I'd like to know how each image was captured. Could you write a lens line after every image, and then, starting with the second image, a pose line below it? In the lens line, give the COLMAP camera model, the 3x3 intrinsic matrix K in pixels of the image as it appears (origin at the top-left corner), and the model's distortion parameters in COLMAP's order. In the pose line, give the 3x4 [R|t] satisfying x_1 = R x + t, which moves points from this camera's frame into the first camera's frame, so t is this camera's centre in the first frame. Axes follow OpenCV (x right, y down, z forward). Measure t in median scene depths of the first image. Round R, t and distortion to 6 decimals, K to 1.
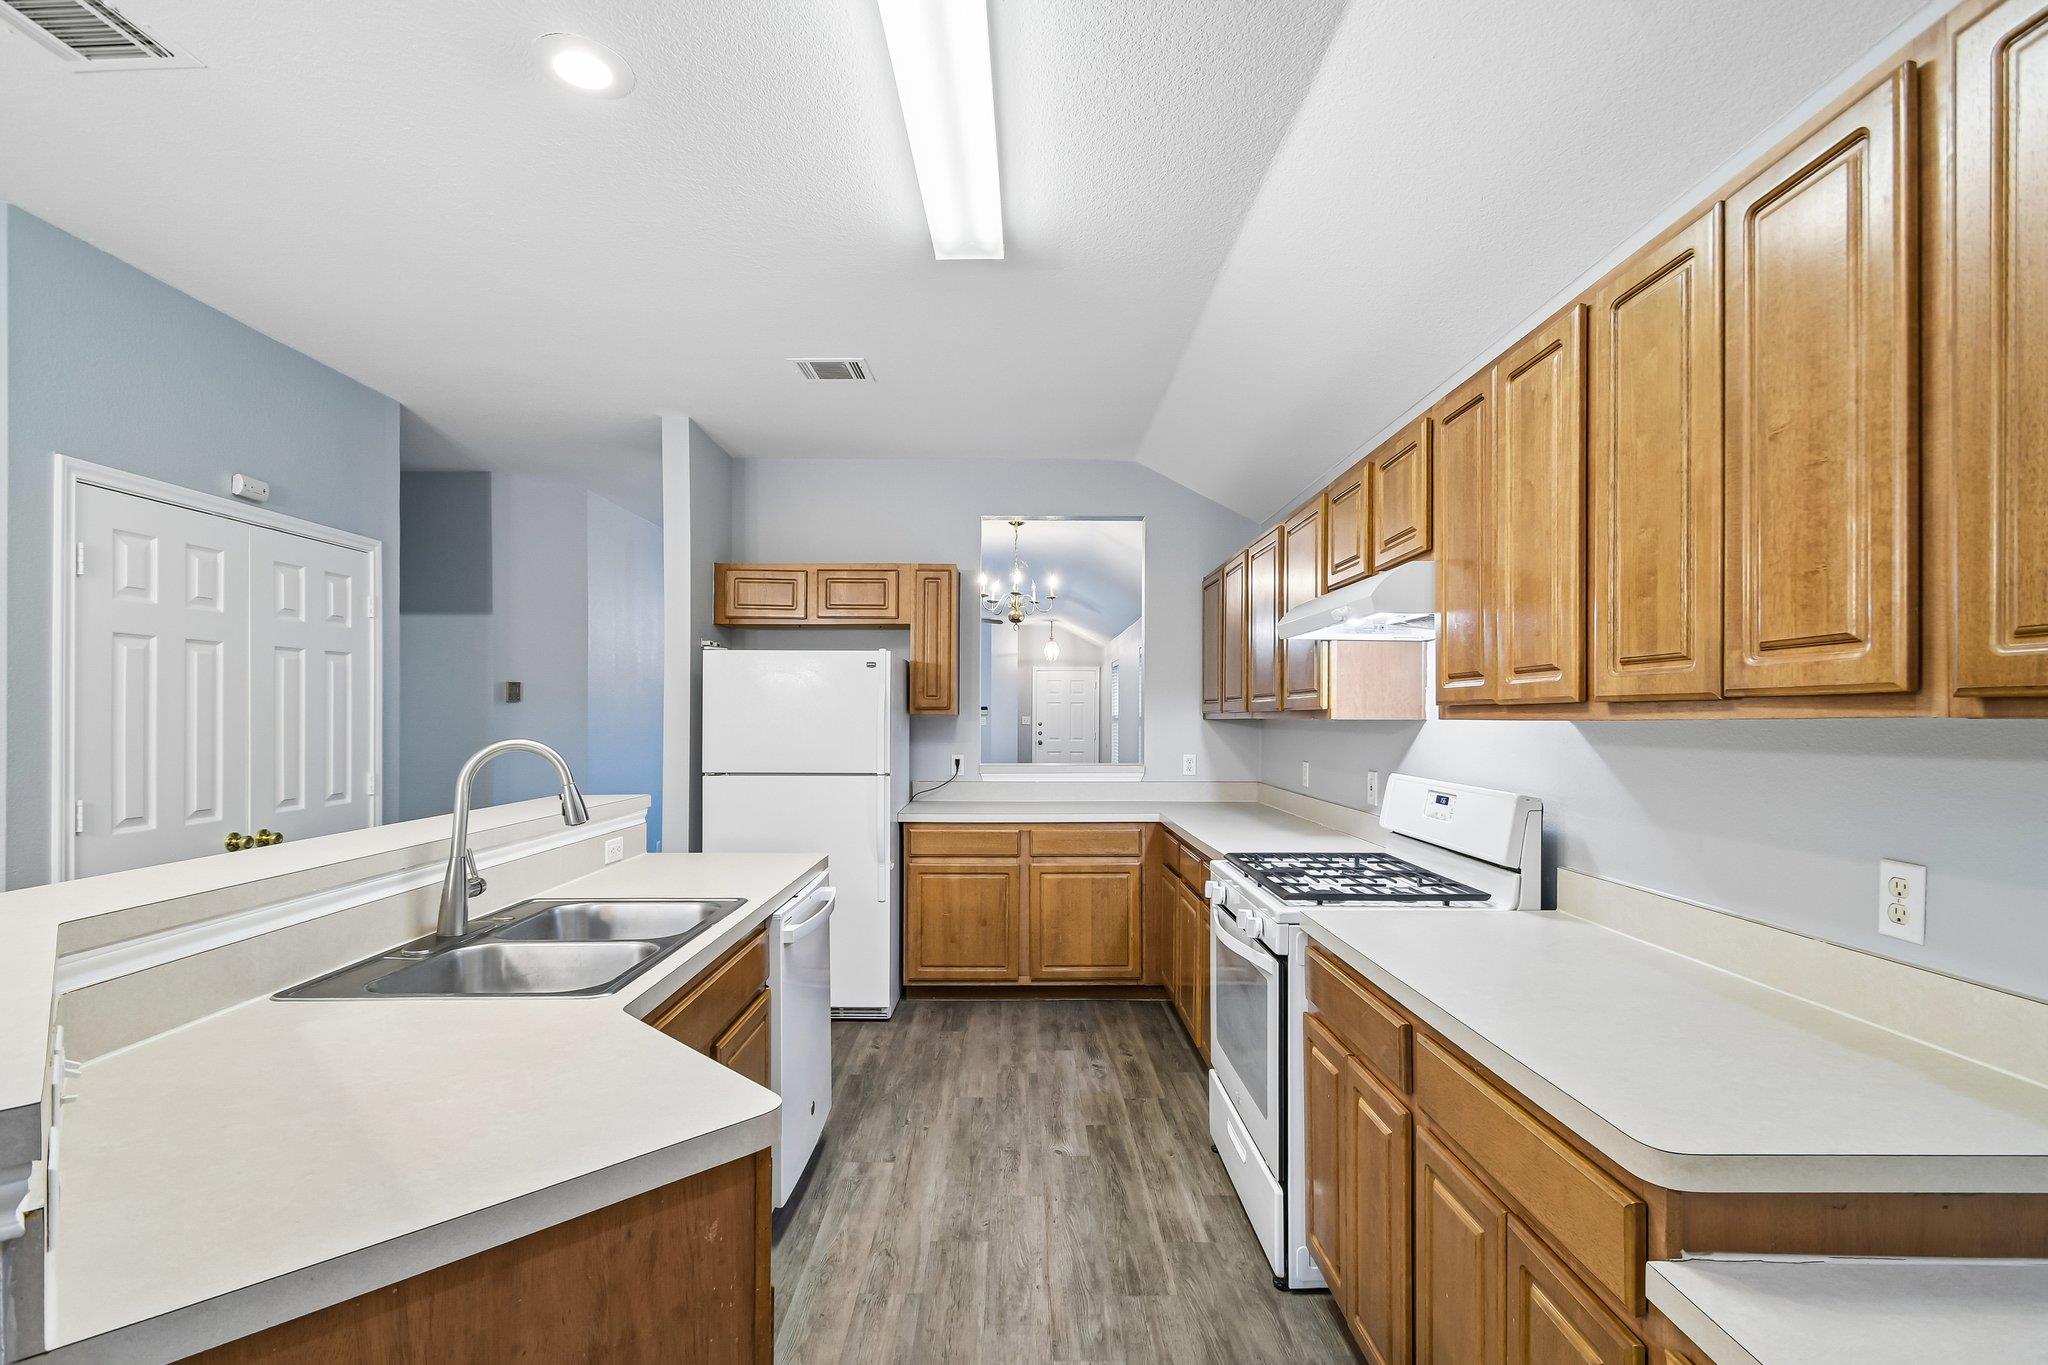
lens RADIAL K [[927.7, 0, 1023.1], [0, 927.7, 715.6], [0, 0, 1]] dist [0.020582, -0.000240]
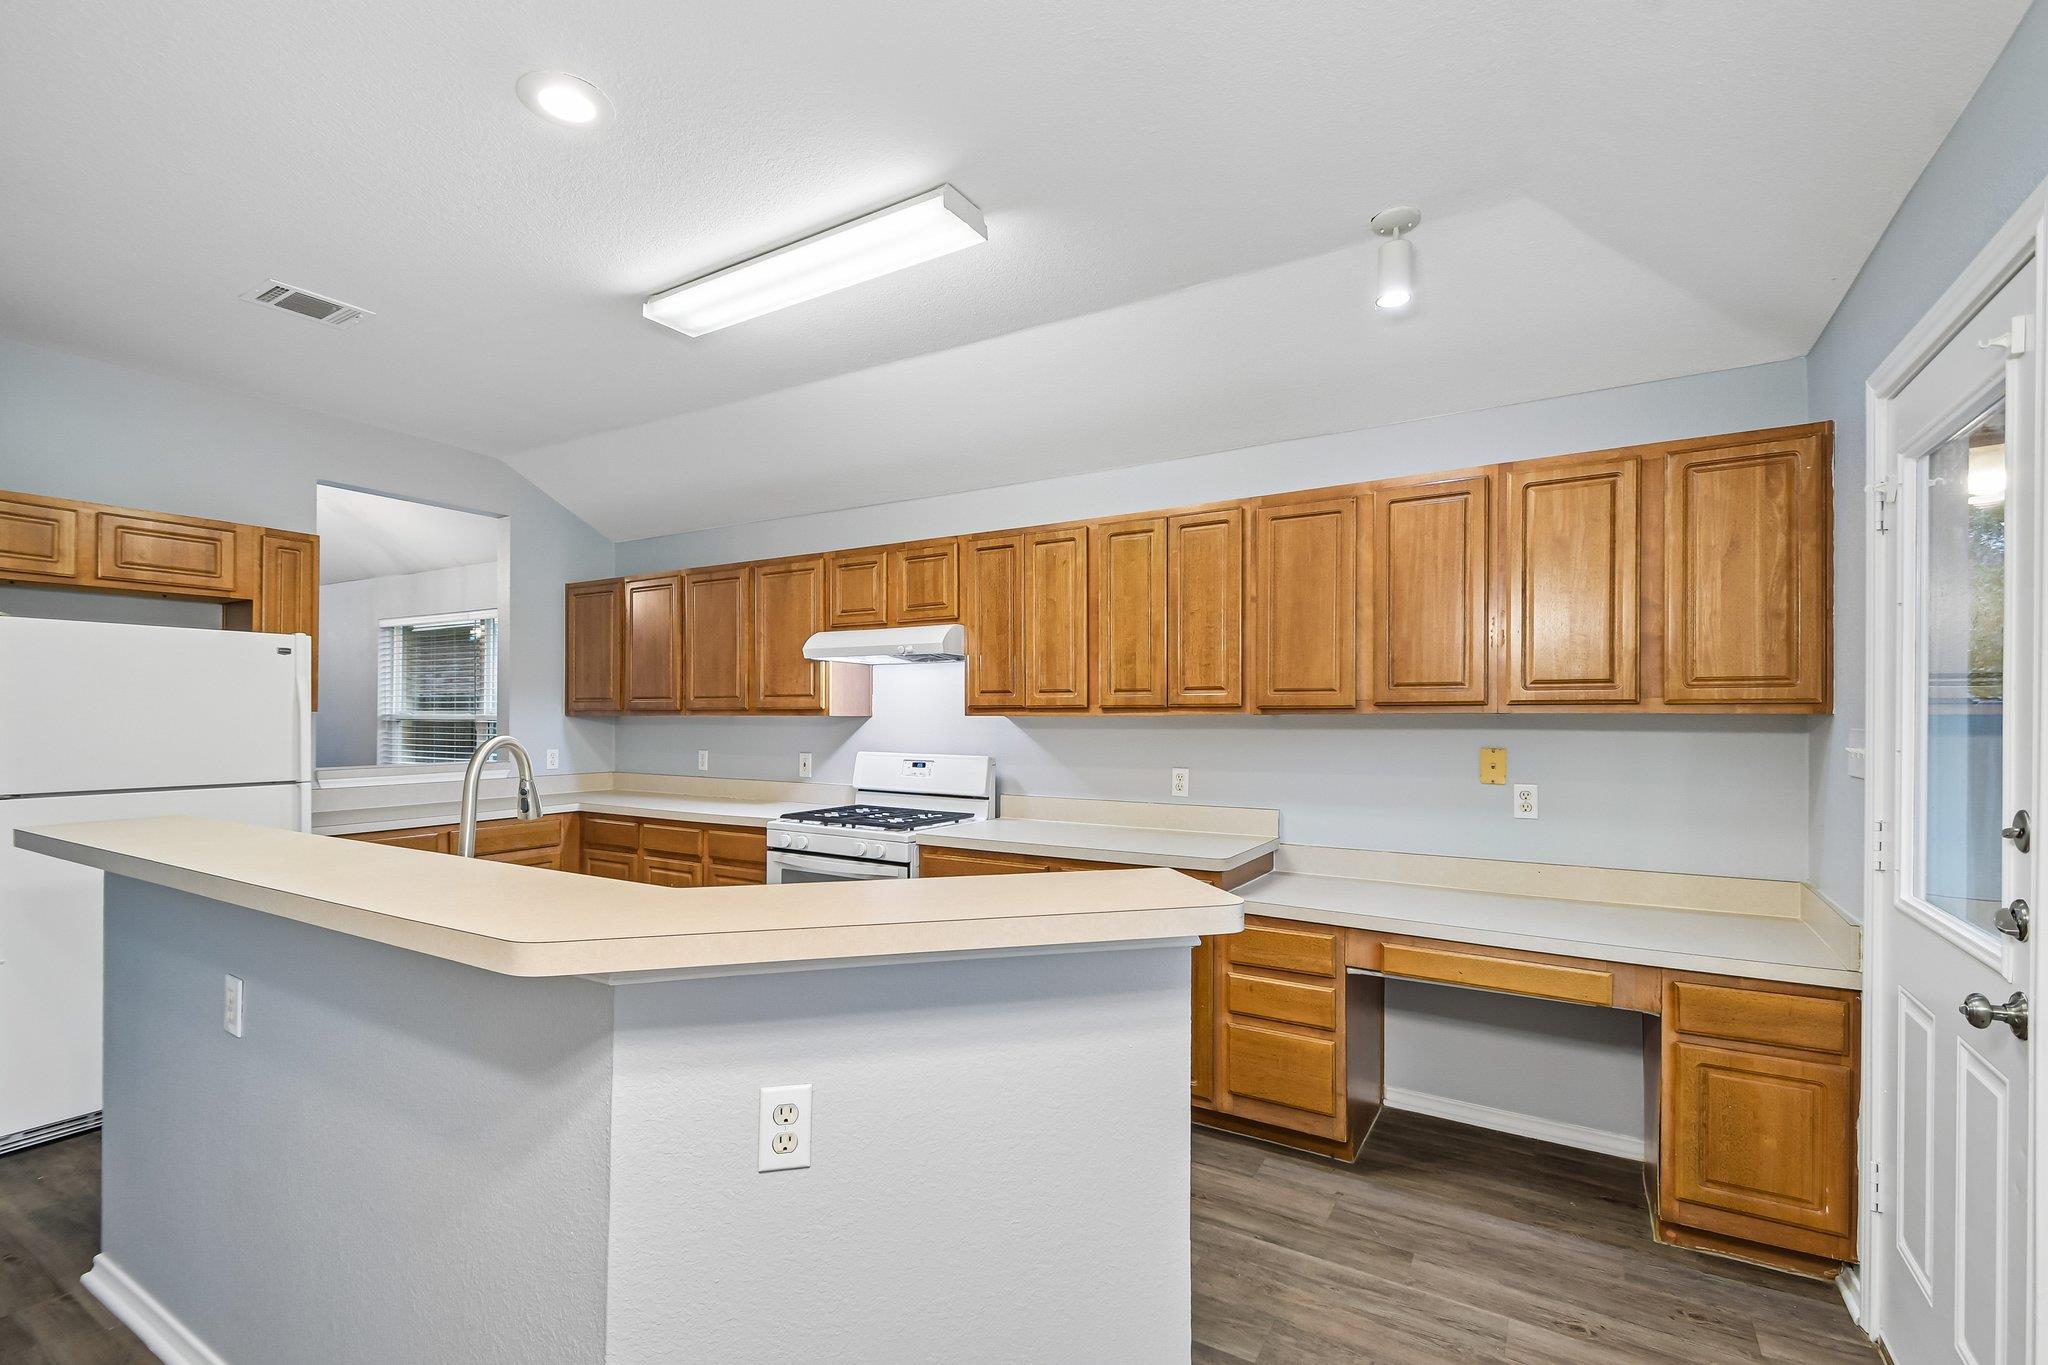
lens RADIAL K [[908.2, 0, 1017.3], [0, 908.2, 712.4], [0, 0, 1]] dist [0.027501, -0.009861]
pose [[0.527667, 0.001165, 0.849450, -0.975807], [-0.001697, 0.999999, -0.000317, -0.001357], [-0.849450, -0.001274, 0.527668, 0.014139]]
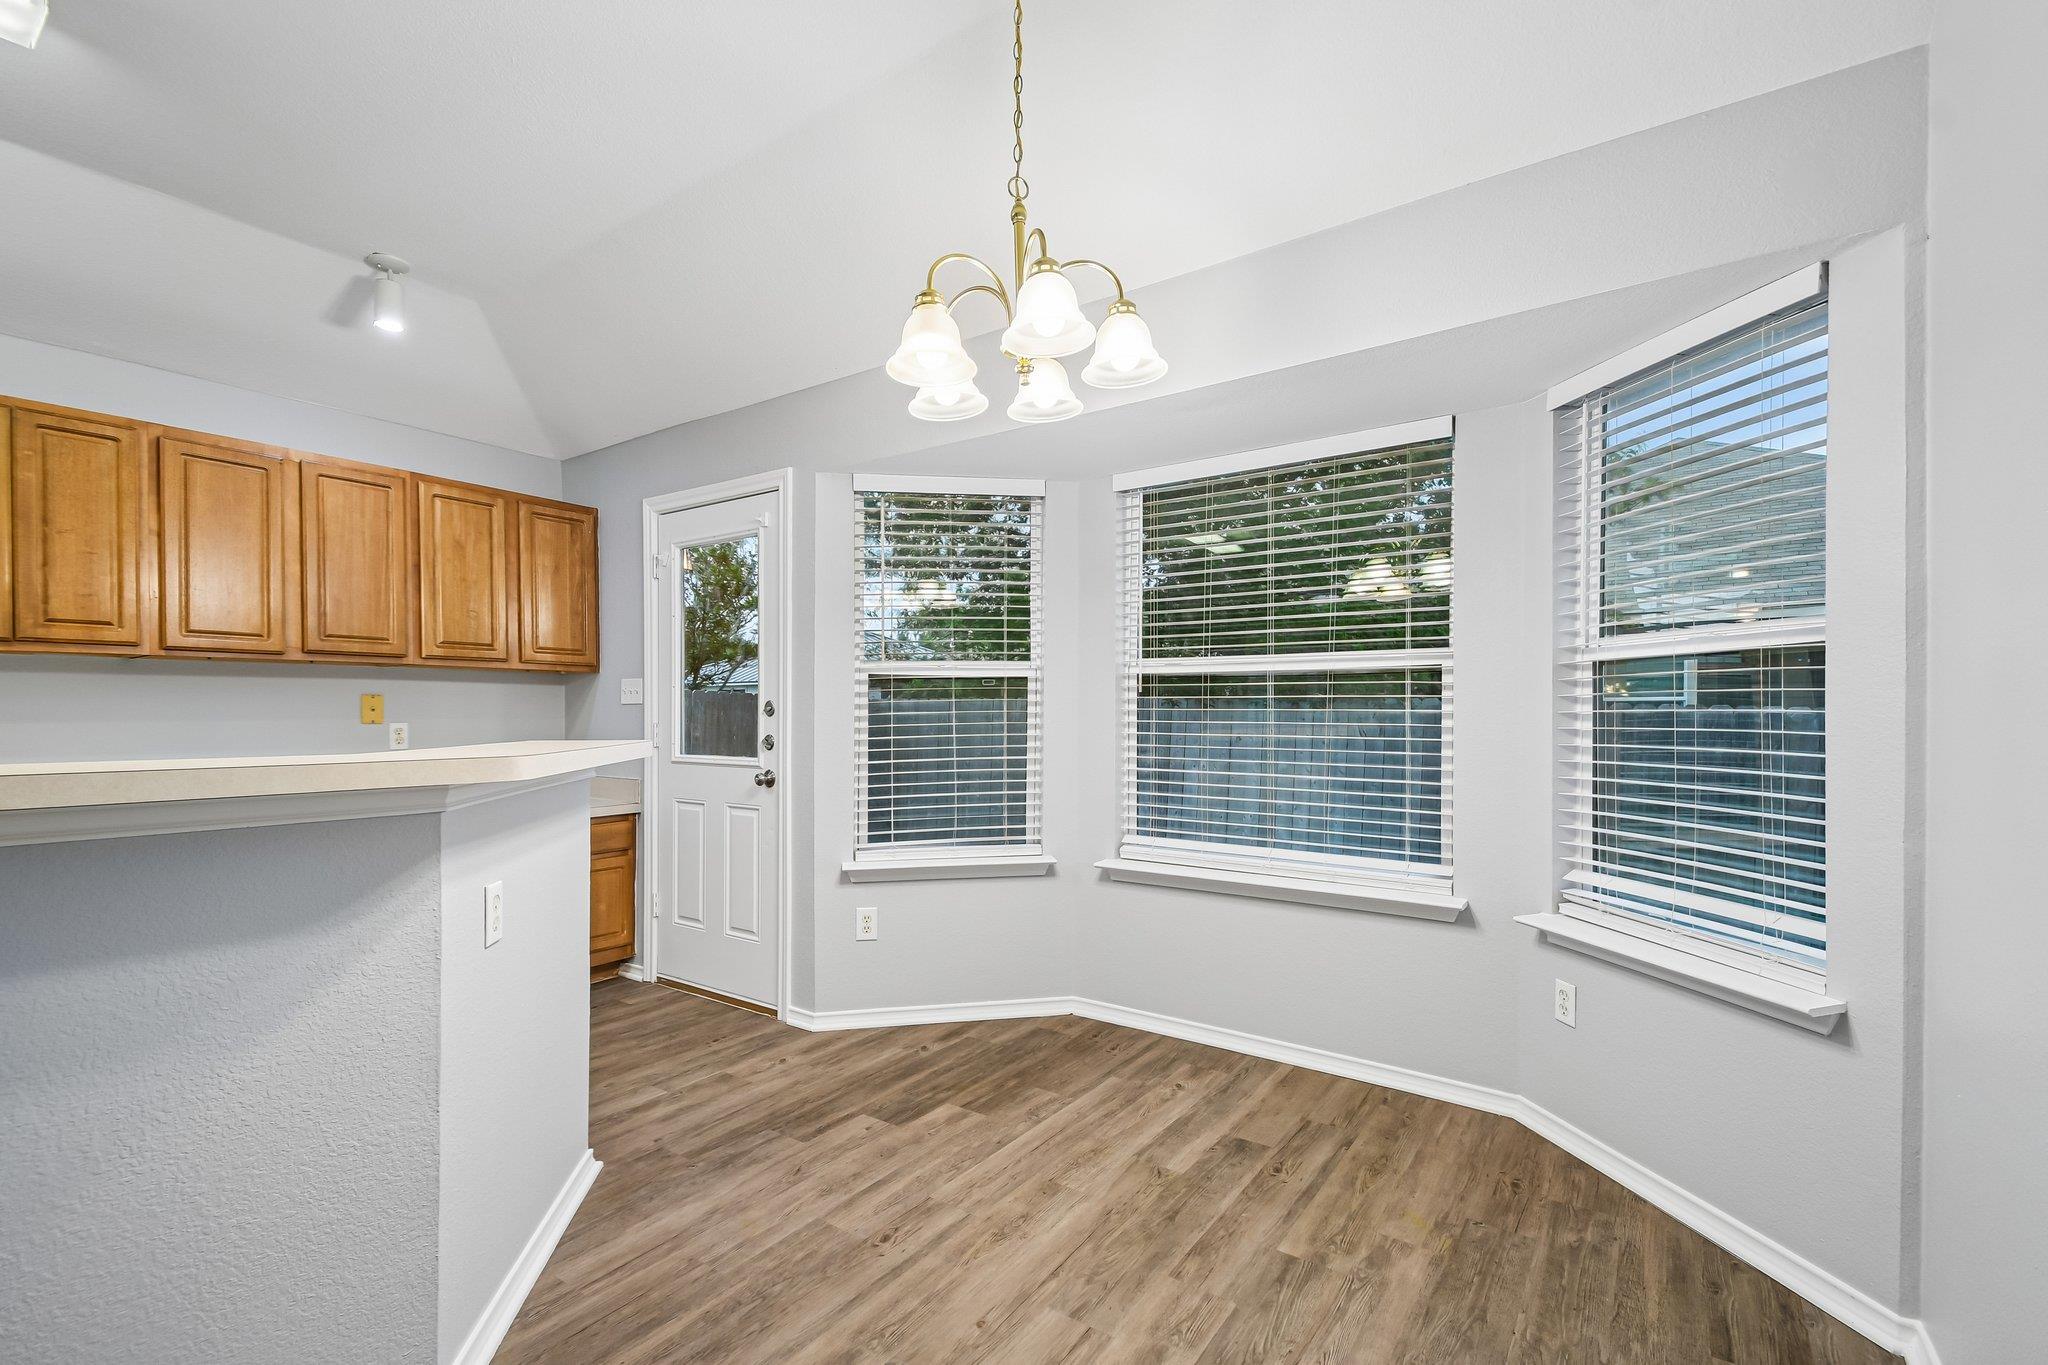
lens RADIAL K [[904.7, 0, 1020.3], [0, 904.7, 721.8], [0, 0, 1]] dist [0.026474, -0.013673]
pose [[-0.812441, -0.005229, 0.583020, -1.396064], [-0.001460, 0.999975, 0.006933, 0.089002], [-0.583041, 0.004782, -0.812428, 0.819059]]
